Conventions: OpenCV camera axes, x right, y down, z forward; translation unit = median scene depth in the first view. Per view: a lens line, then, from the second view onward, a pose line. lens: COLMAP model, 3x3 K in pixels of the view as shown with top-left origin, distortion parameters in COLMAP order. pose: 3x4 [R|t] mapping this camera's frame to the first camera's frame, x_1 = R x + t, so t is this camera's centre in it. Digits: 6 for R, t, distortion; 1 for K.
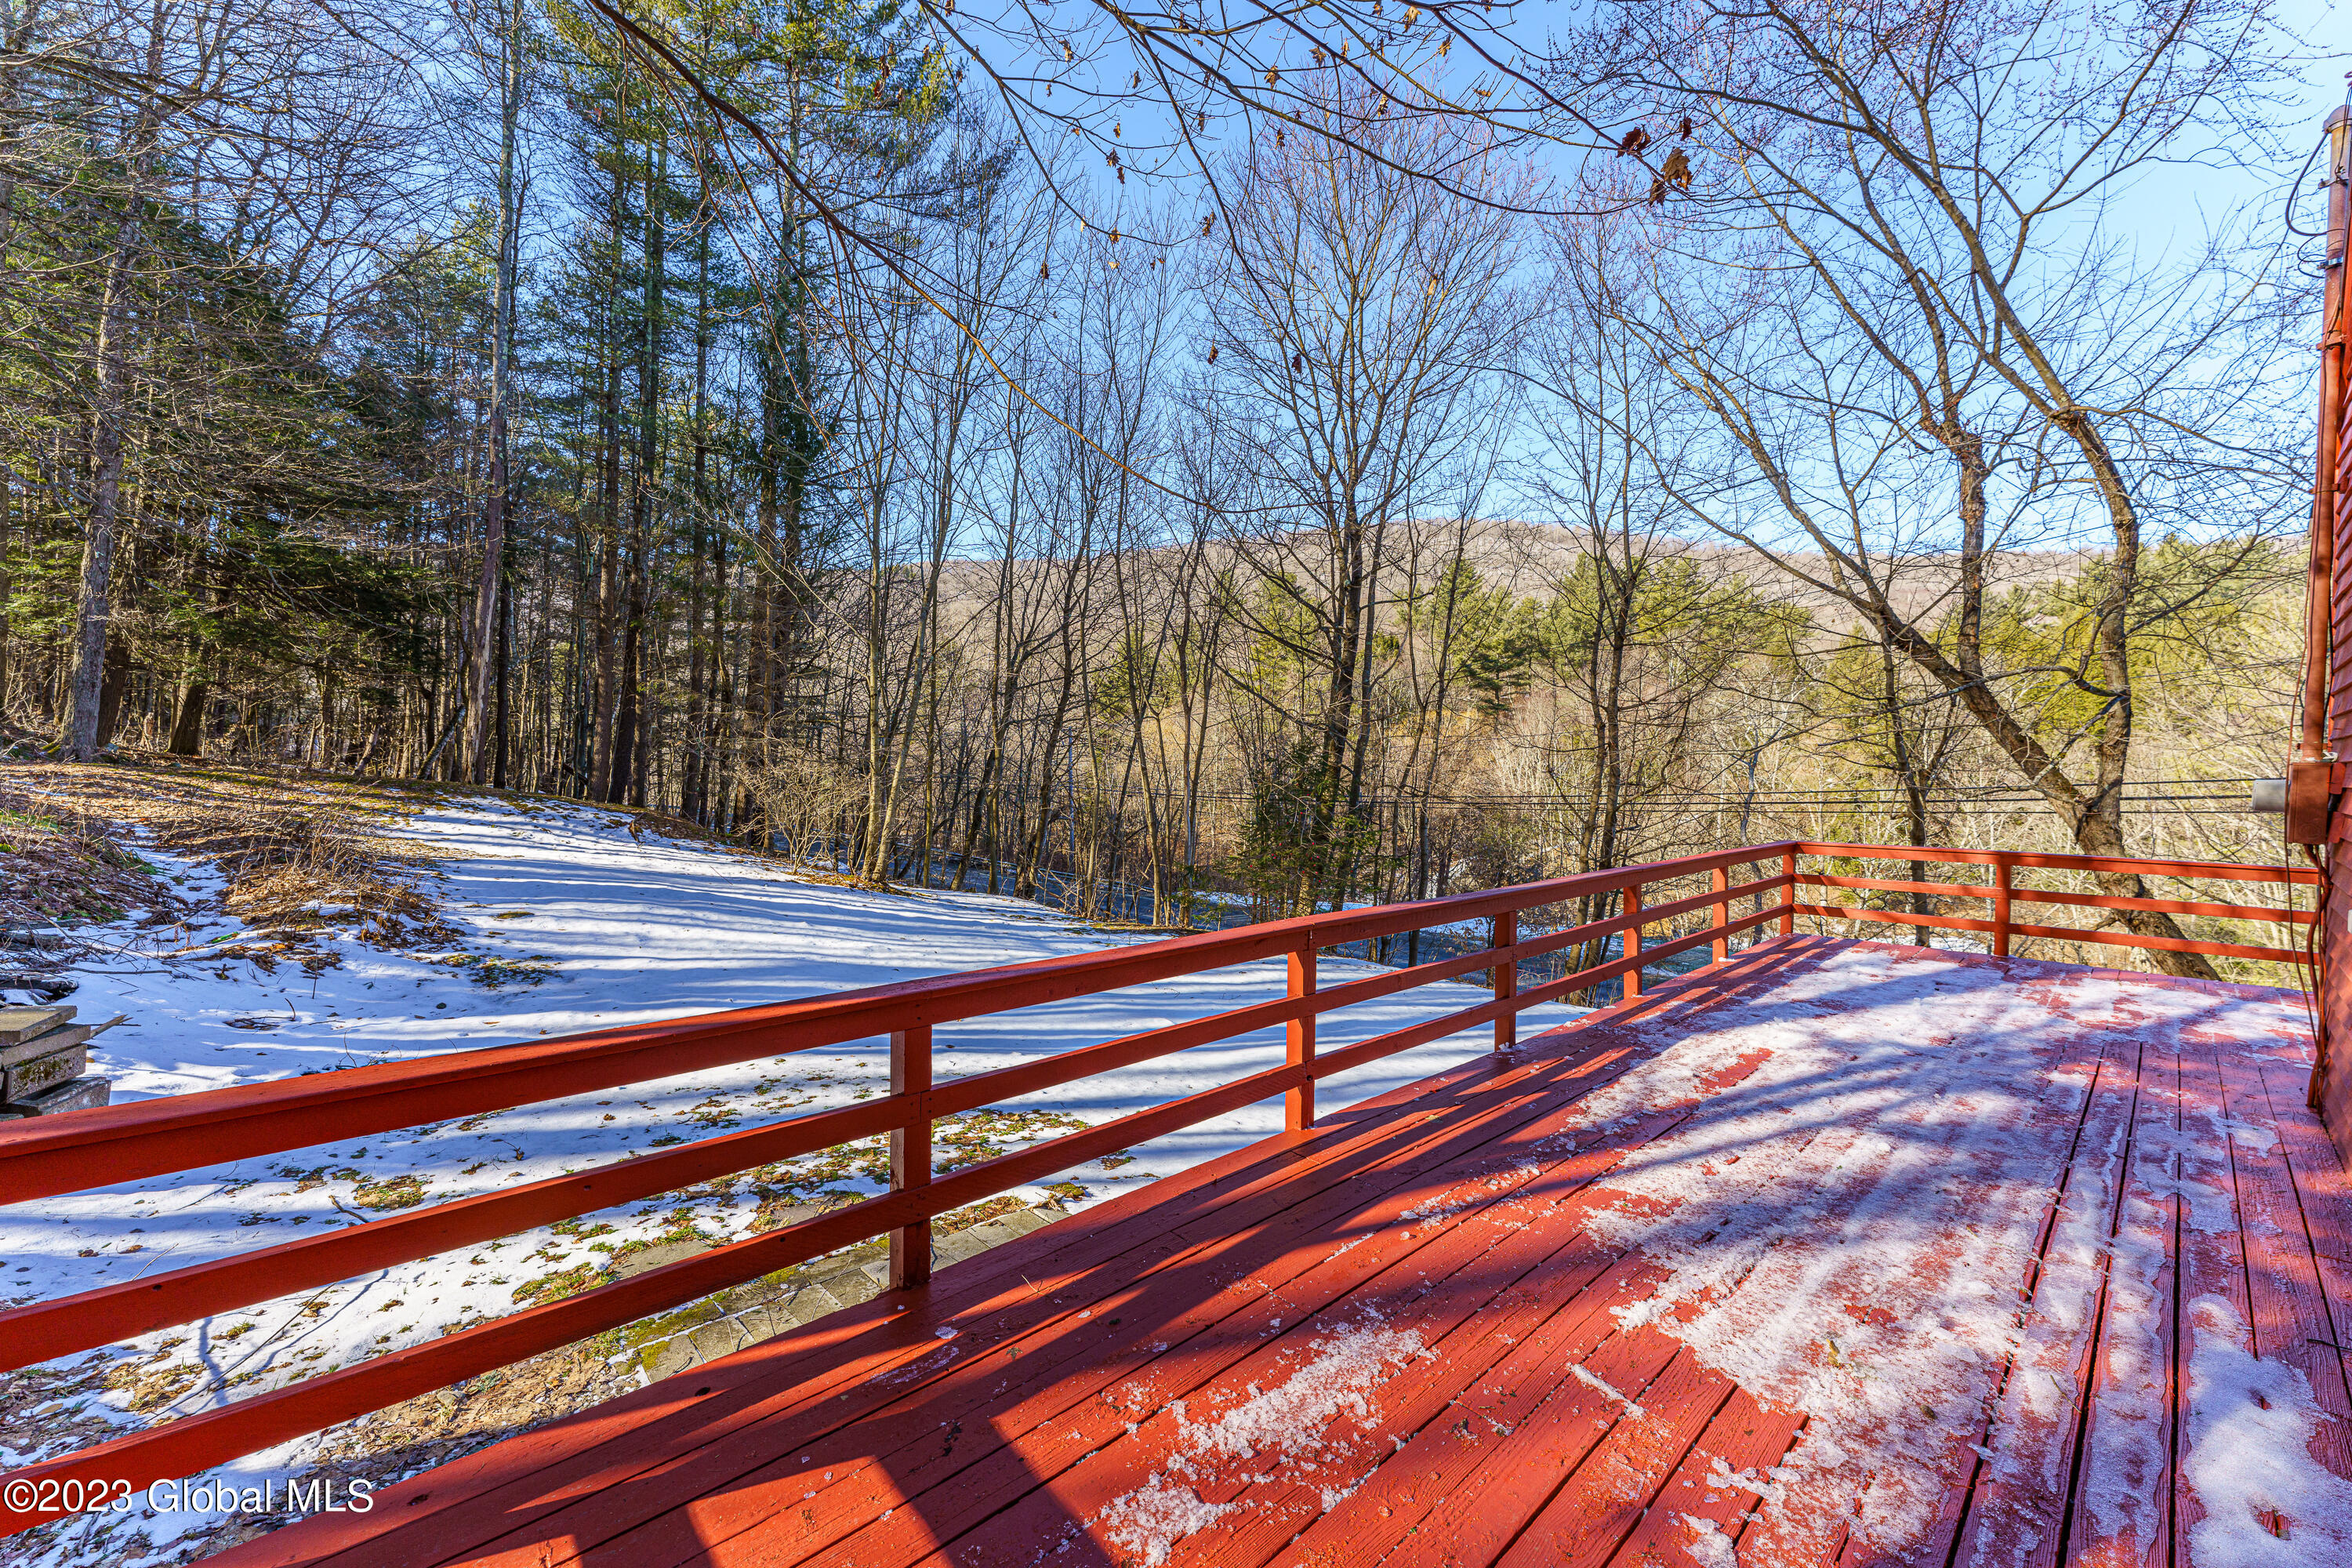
lens RADIAL K [[936.2, 0, 1173.3], [0, 936.2, 779.6], [0, 0, 1]] dist [0.001328, -0.000255]
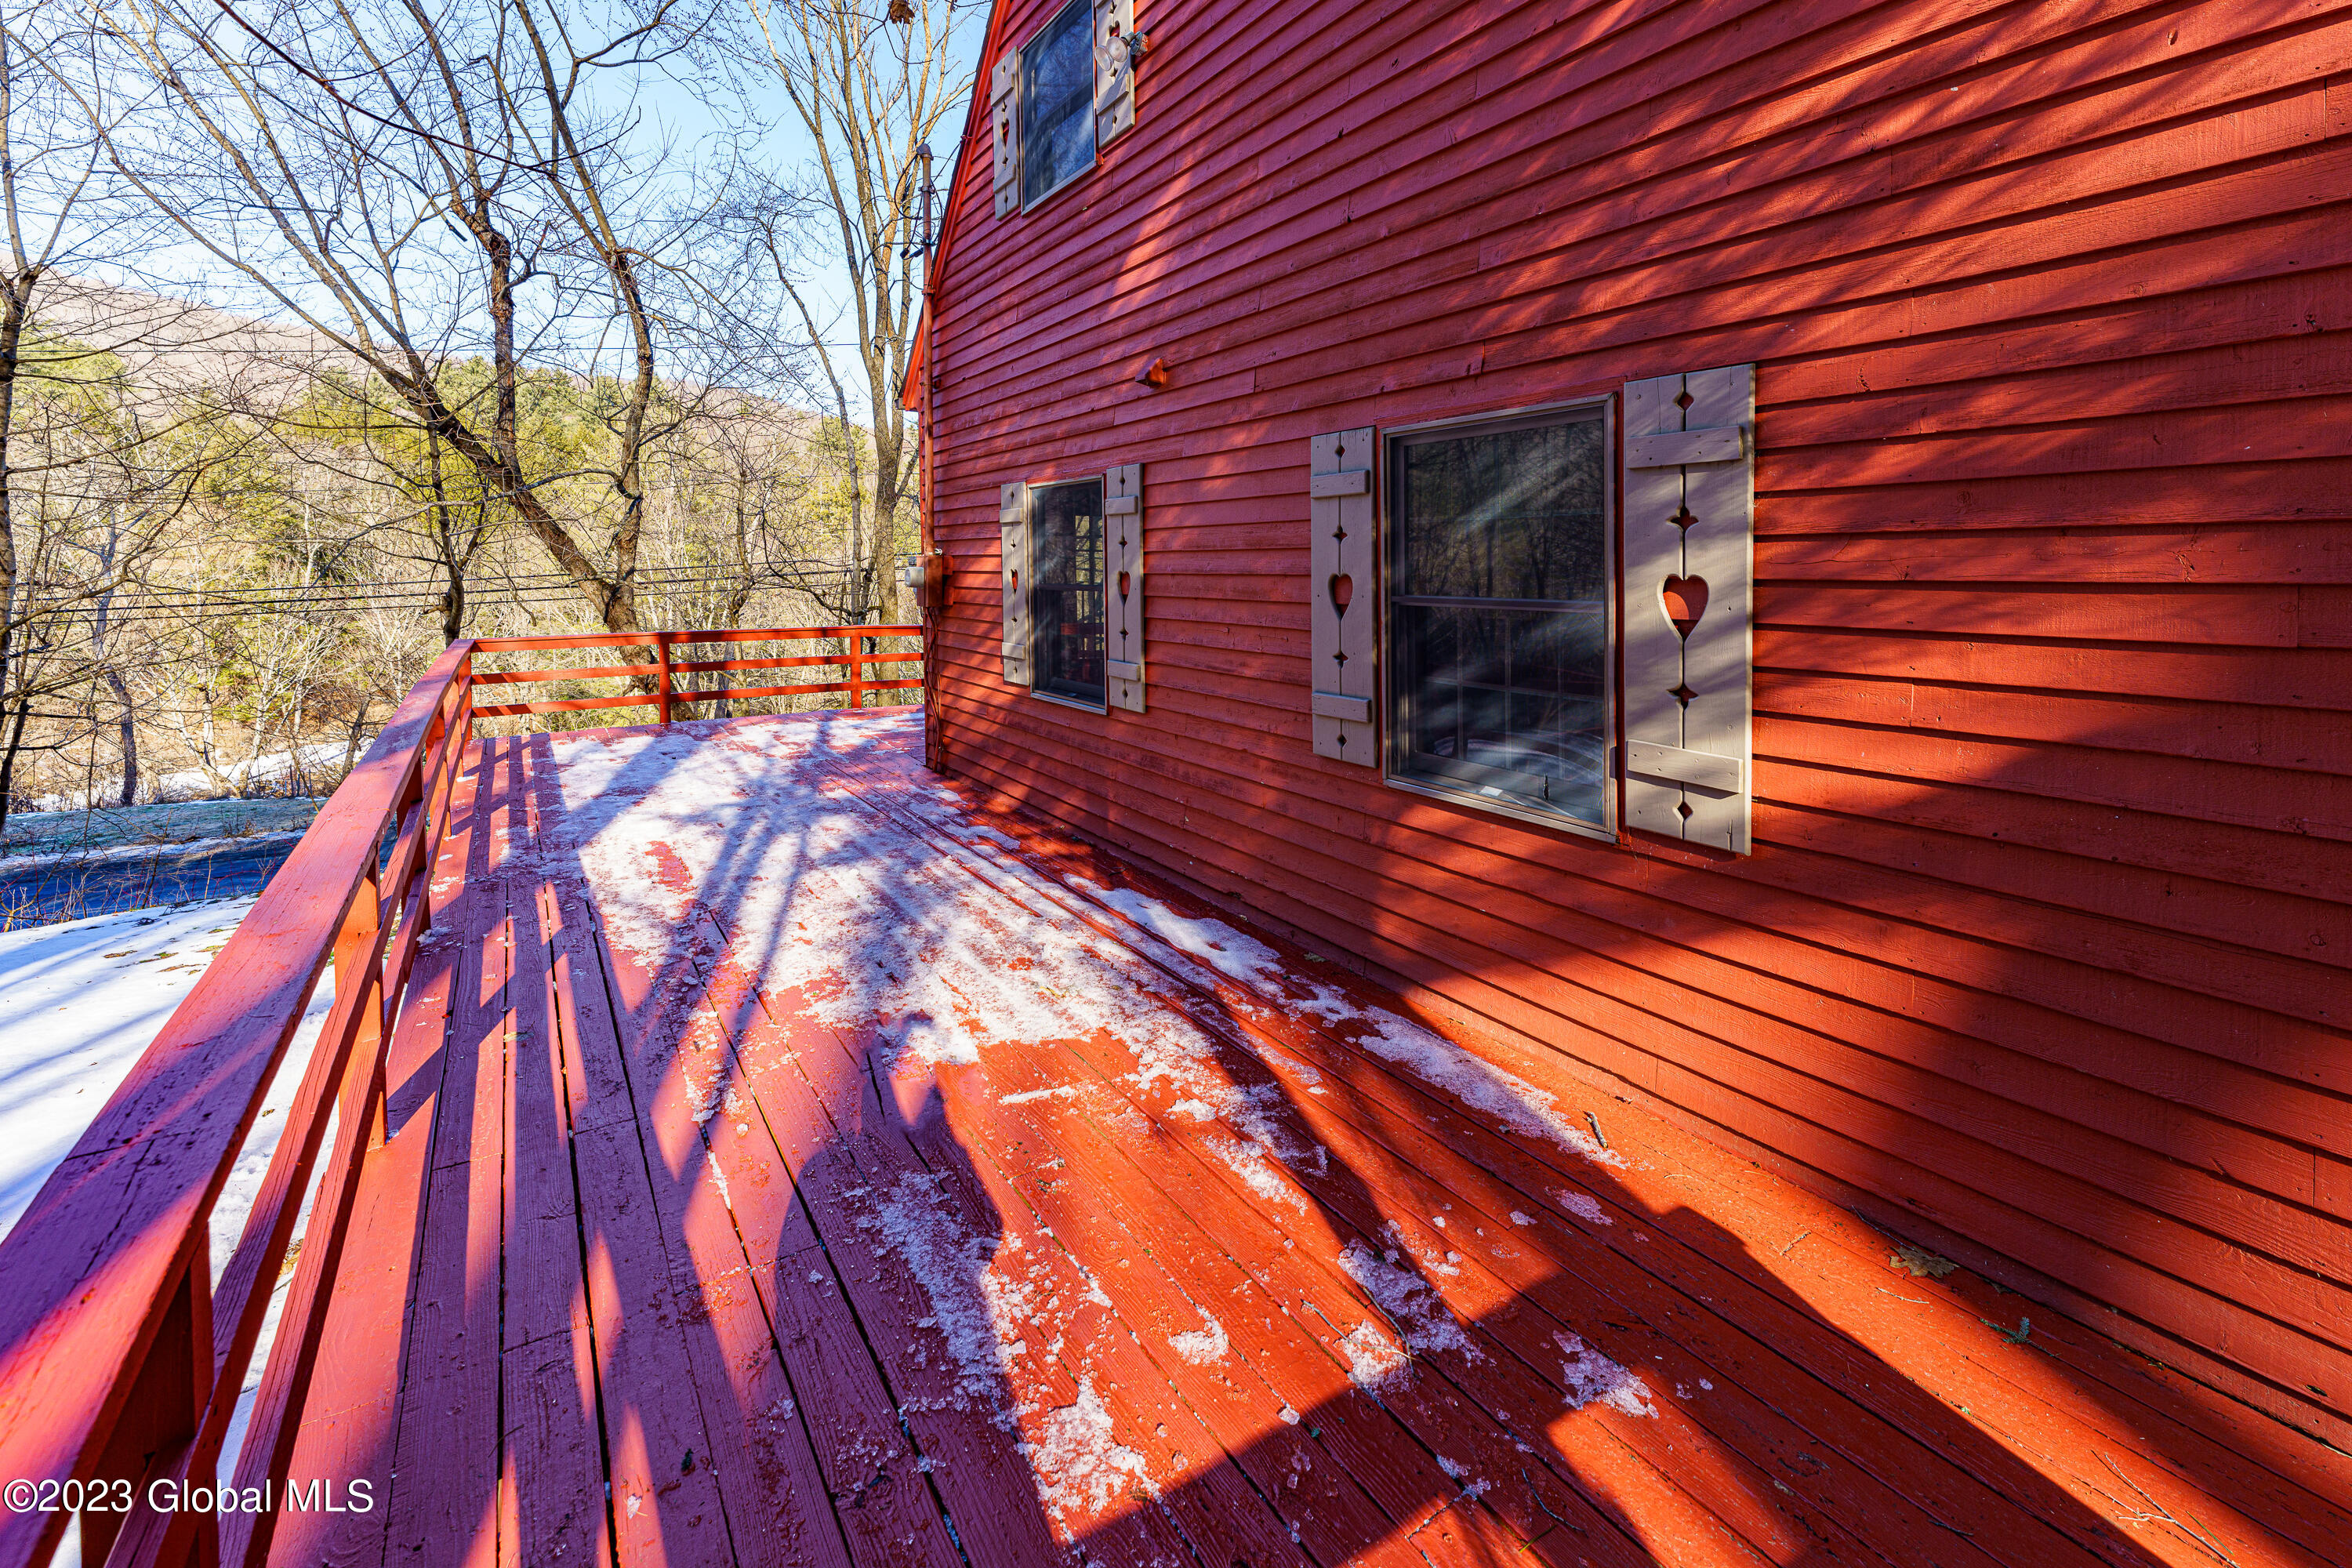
lens RADIAL K [[988.3, 0, 1180.7], [0, 988.3, 578.3], [0, 0, 1]] dist [0.000250, -0.000134]
pose [[0.152398, -0.020367, 0.988109, -0.118749], [0.014109, 0.999731, 0.018430, -0.001260], [-0.988218, 0.011133, 0.152645, 0.106302]]
